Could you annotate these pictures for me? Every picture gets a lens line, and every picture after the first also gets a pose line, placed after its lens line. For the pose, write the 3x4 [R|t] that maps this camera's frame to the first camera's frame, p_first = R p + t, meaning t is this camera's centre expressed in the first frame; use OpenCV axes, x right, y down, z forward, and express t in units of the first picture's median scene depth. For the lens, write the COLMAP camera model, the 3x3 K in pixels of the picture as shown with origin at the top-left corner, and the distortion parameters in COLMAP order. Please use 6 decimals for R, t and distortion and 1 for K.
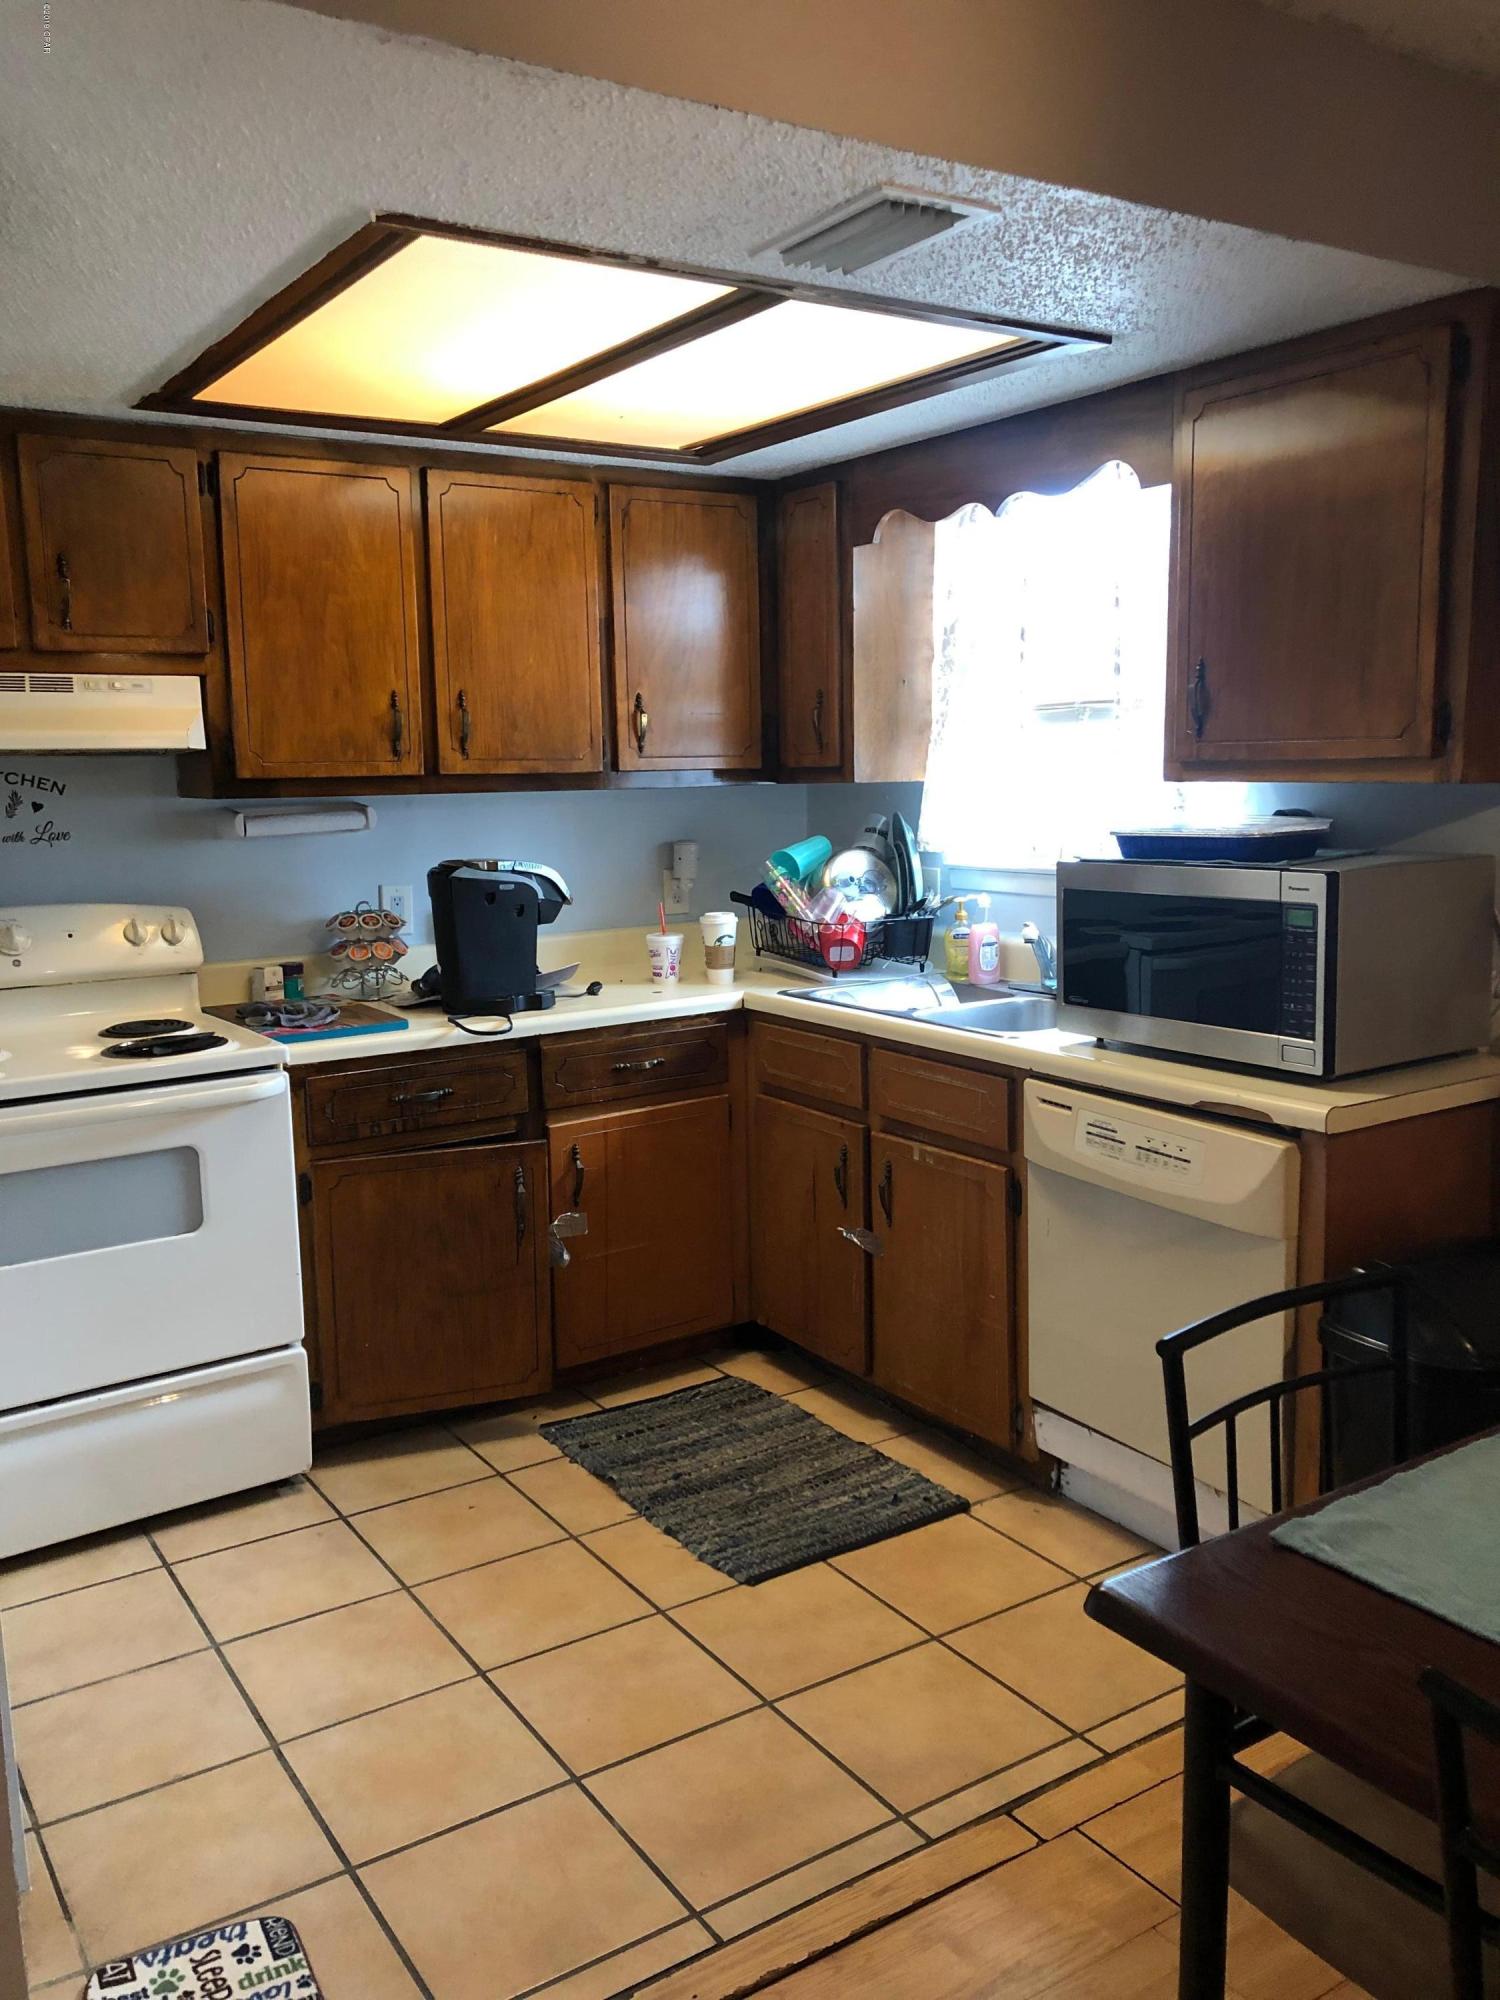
lens RADIAL K [[1640.9, 0, 765.7], [0, 1640.9, 1000.4], [0, 0, 1]] dist [0.040967, -0.022040]
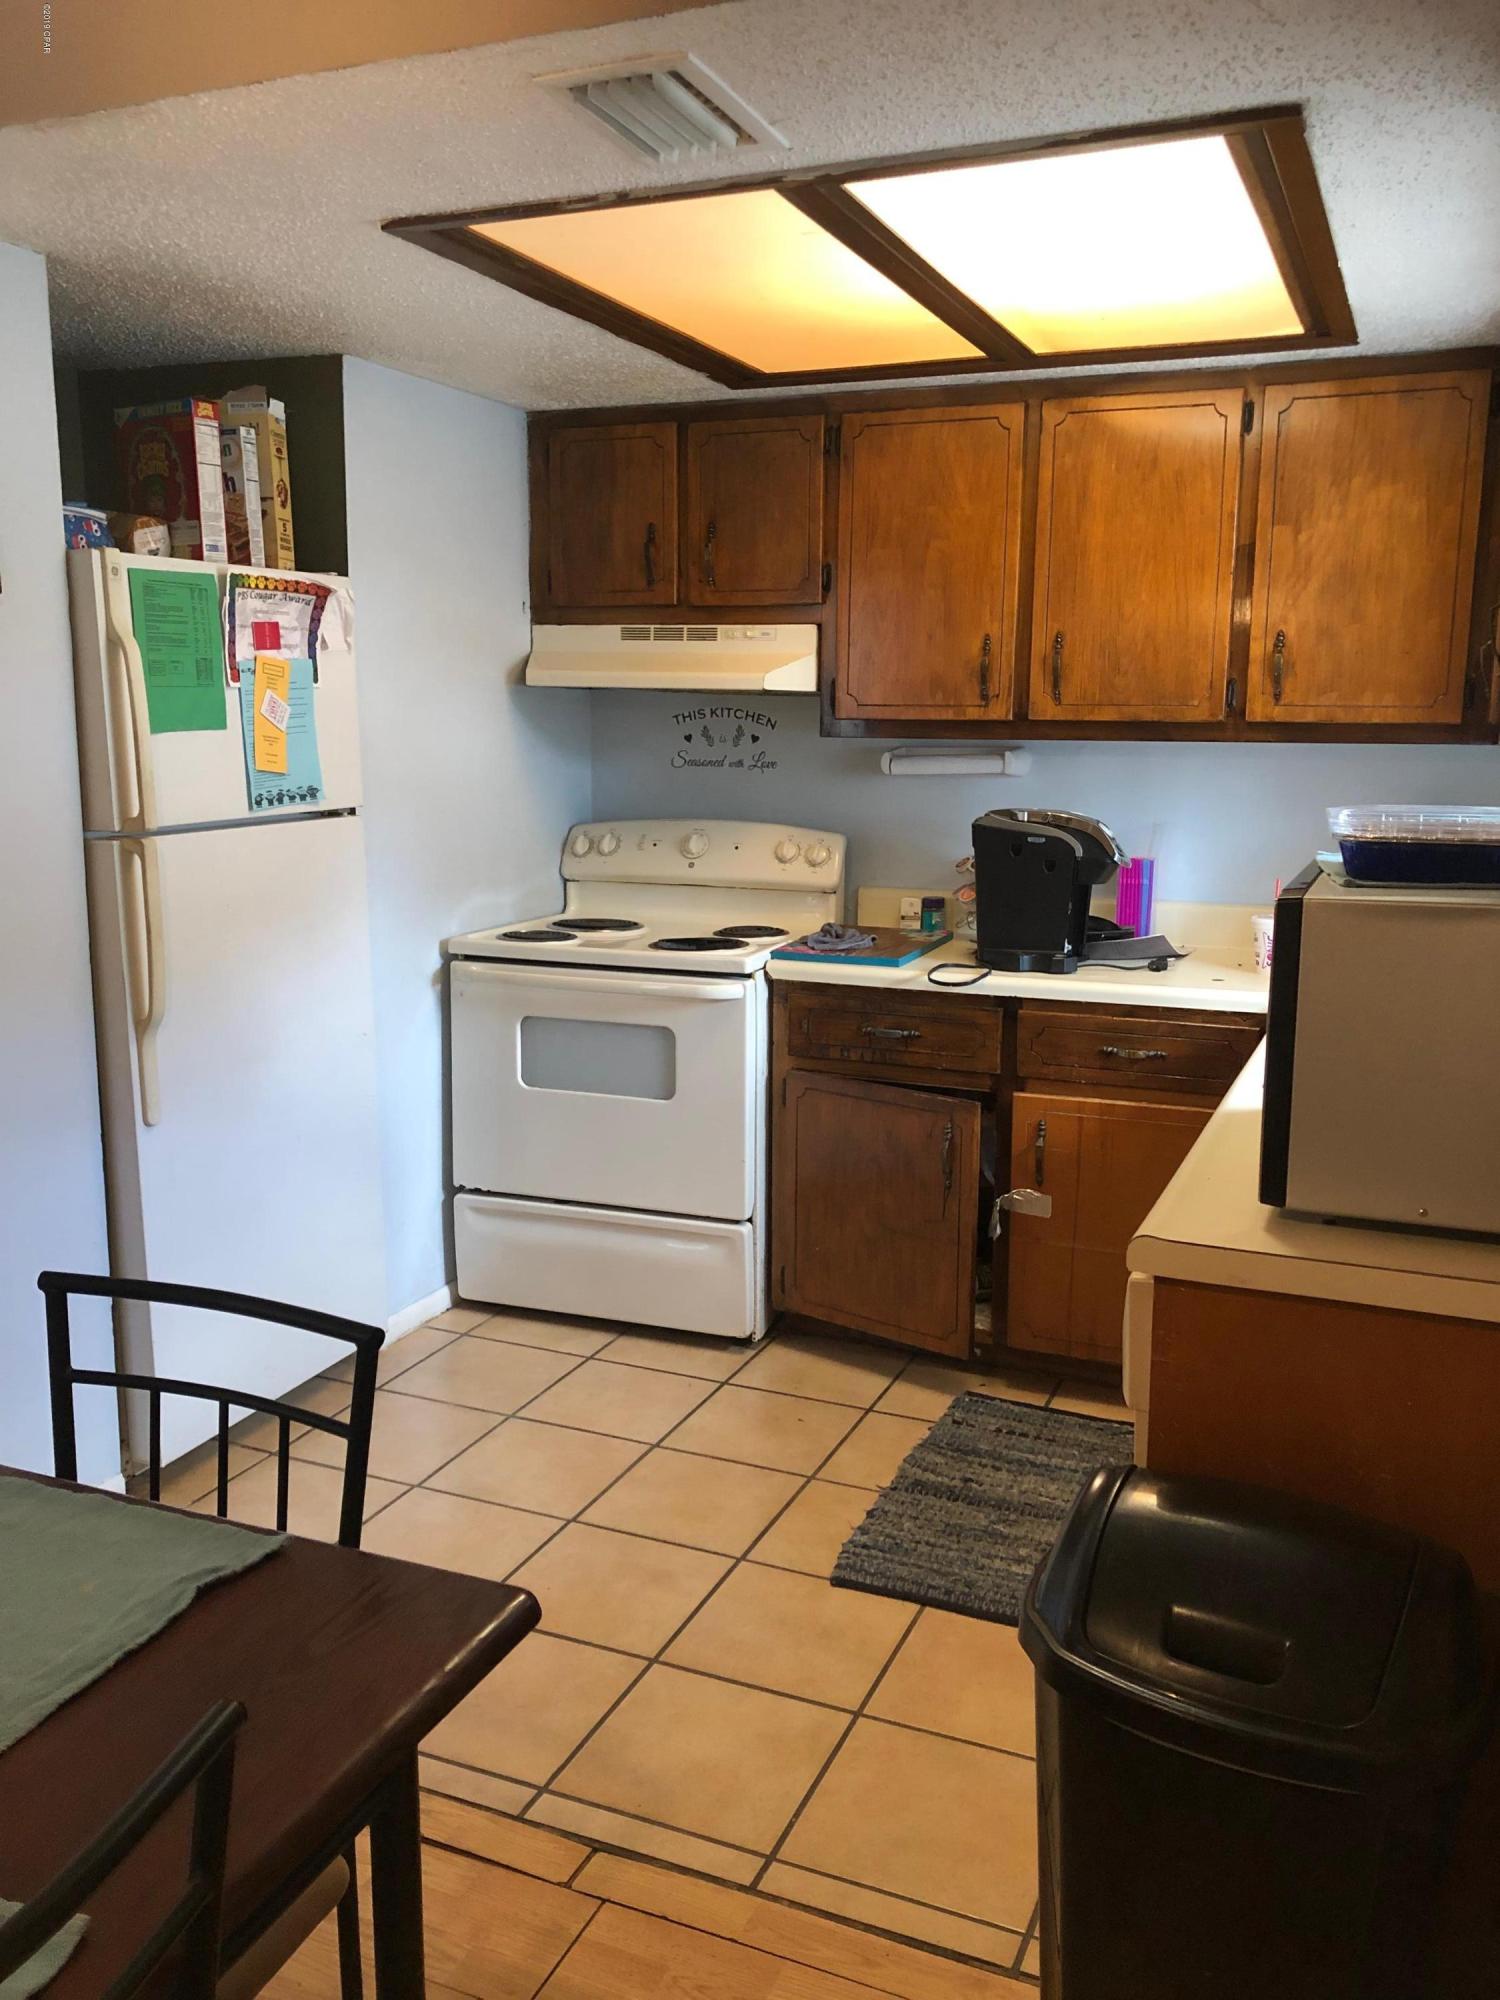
lens RADIAL K [[1640.9, 0, 757.0], [0, 1640.9, 1019.6], [0, 0, 1]] dist [0.040967, -0.022040]
pose [[0.547629, 0.175805, -0.818043, 0.566701], [-0.141688, 0.983042, 0.116413, -0.055921], [0.824637, 0.052155, 0.563252, 0.343982]]
